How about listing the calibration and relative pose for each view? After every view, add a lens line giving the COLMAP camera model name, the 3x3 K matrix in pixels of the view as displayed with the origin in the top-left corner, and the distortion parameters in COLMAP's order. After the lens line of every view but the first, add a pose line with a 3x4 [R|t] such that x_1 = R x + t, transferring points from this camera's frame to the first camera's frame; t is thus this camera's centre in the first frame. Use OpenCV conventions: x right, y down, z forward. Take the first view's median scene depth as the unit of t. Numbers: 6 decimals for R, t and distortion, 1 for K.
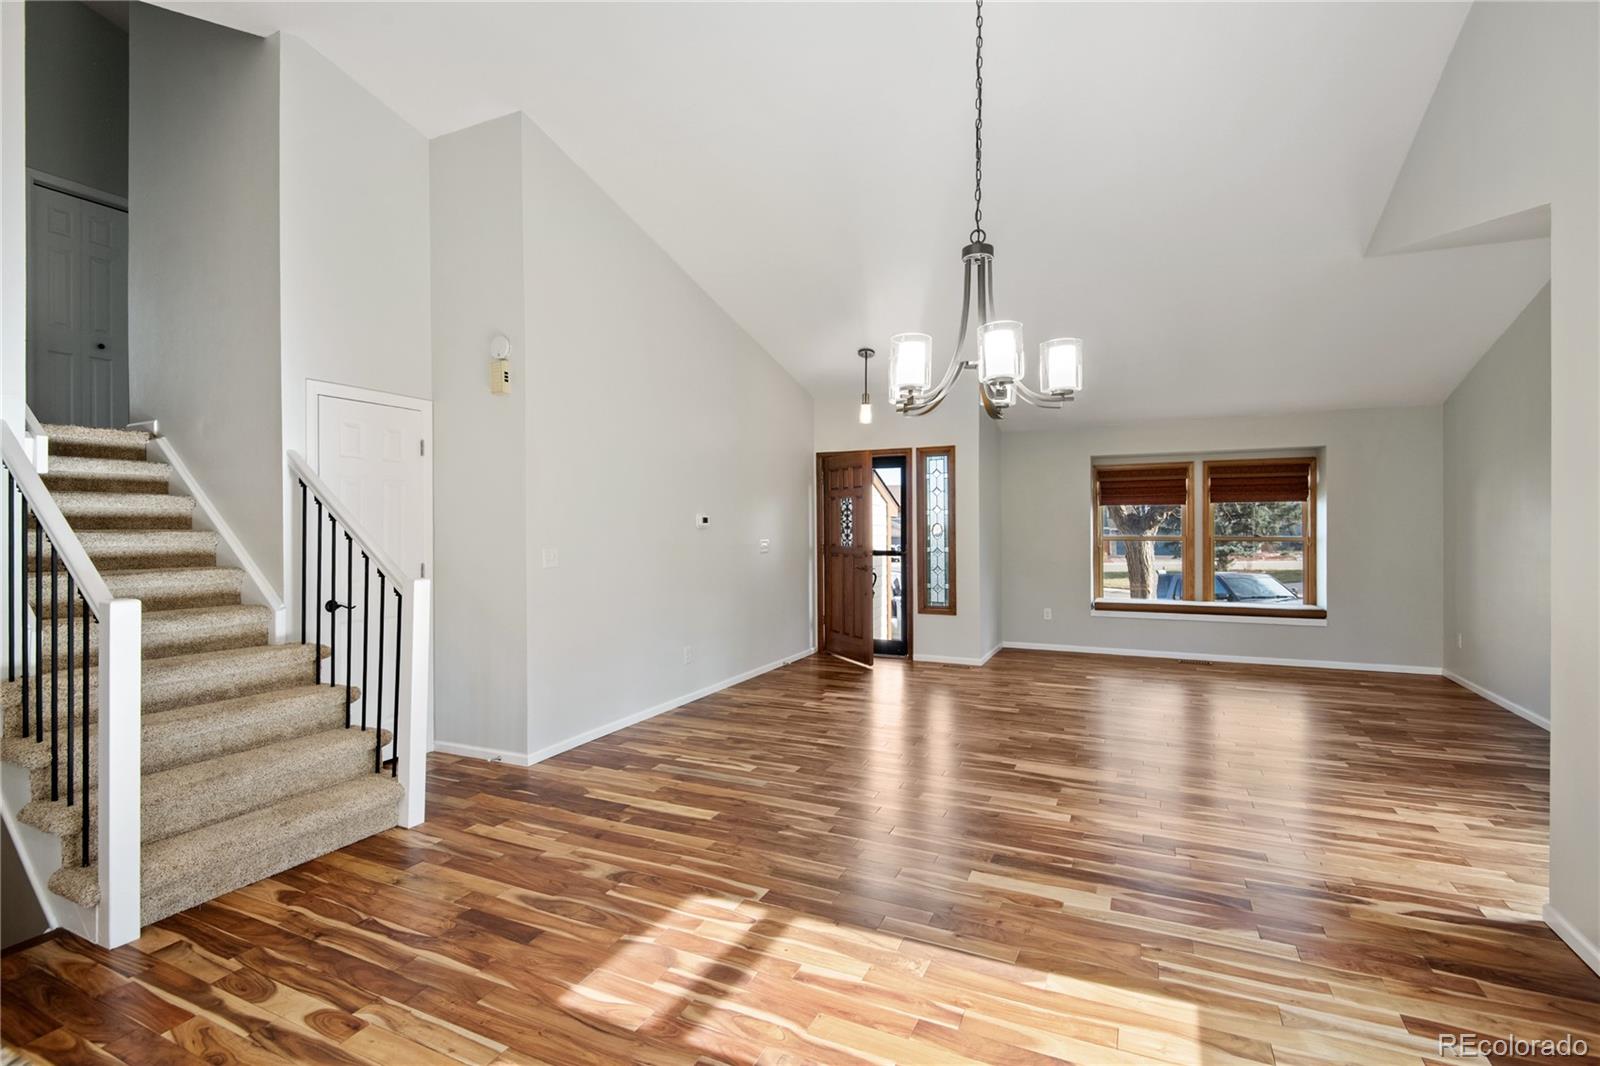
lens RADIAL K [[740.4, 0, 790.9], [0, 740.4, 532.9], [0, 0, 1]] dist [0.028659, -0.023365]
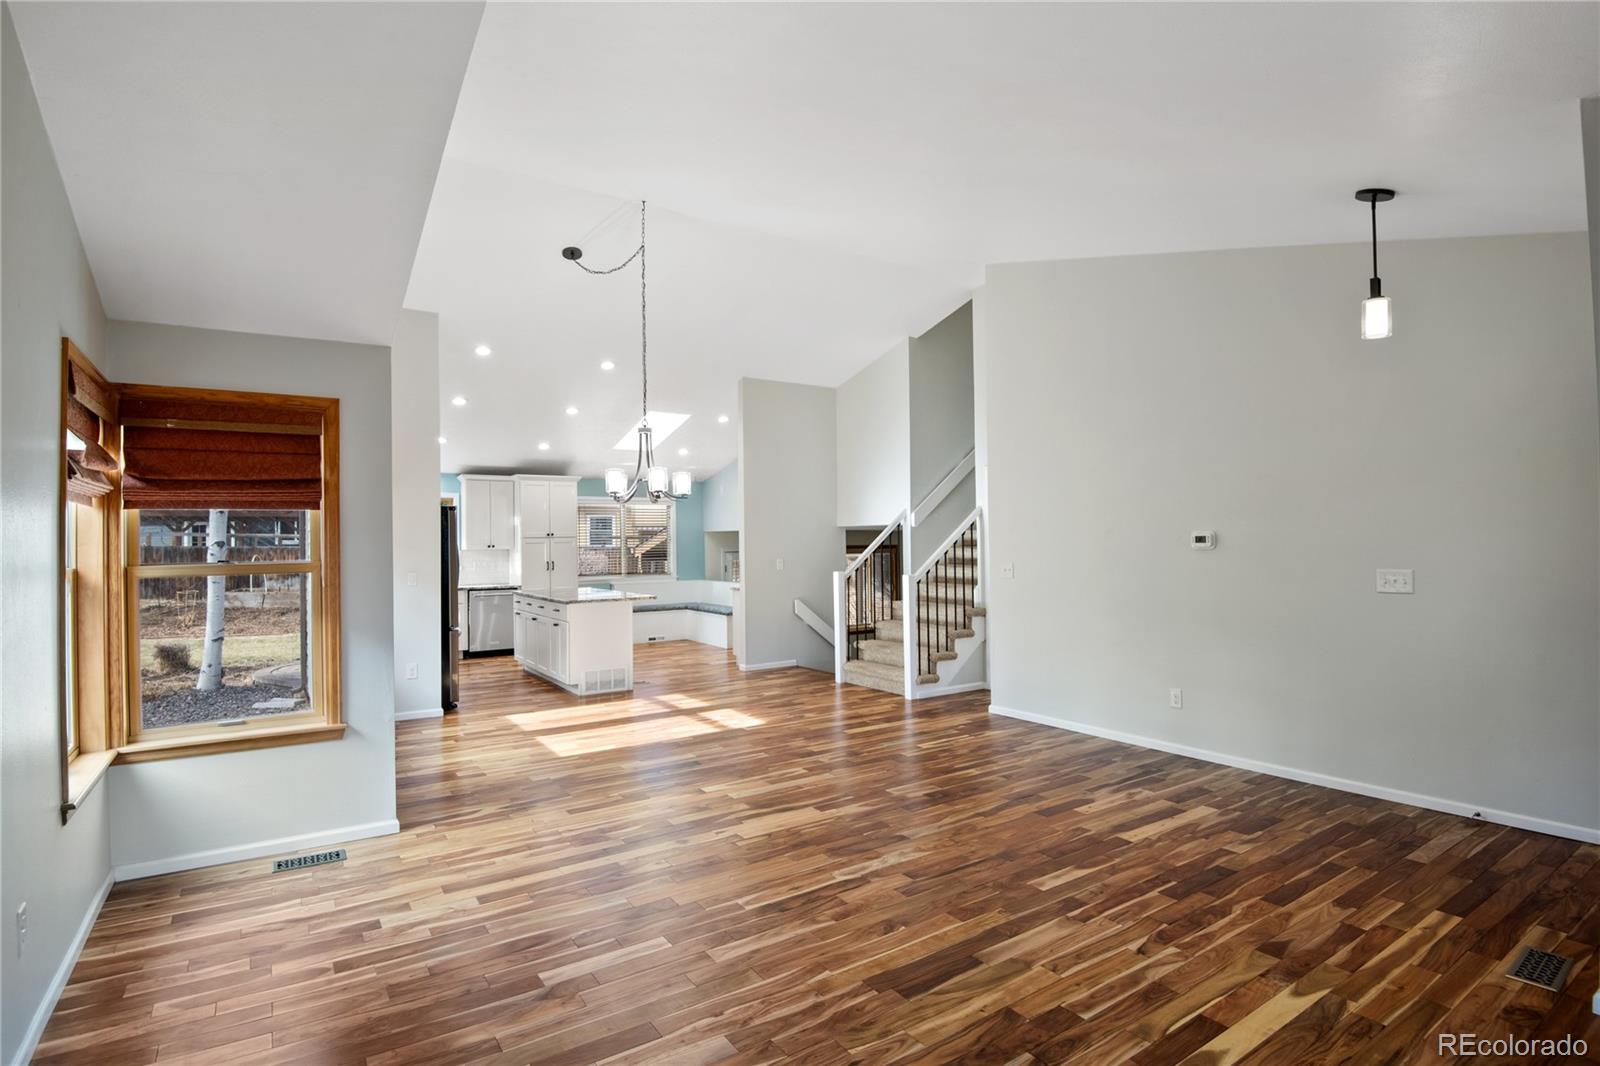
lens RADIAL K [[776.0, 0, 807.2], [0, 776.0, 534.6], [0, 0, 1]] dist [0.025325, -0.025658]
pose [[-0.500195, 0.001664, -0.865911, 0.700334], [0.007761, 0.999967, -0.002562, -0.020640], [0.865878, -0.008002, -0.500191, 0.892159]]
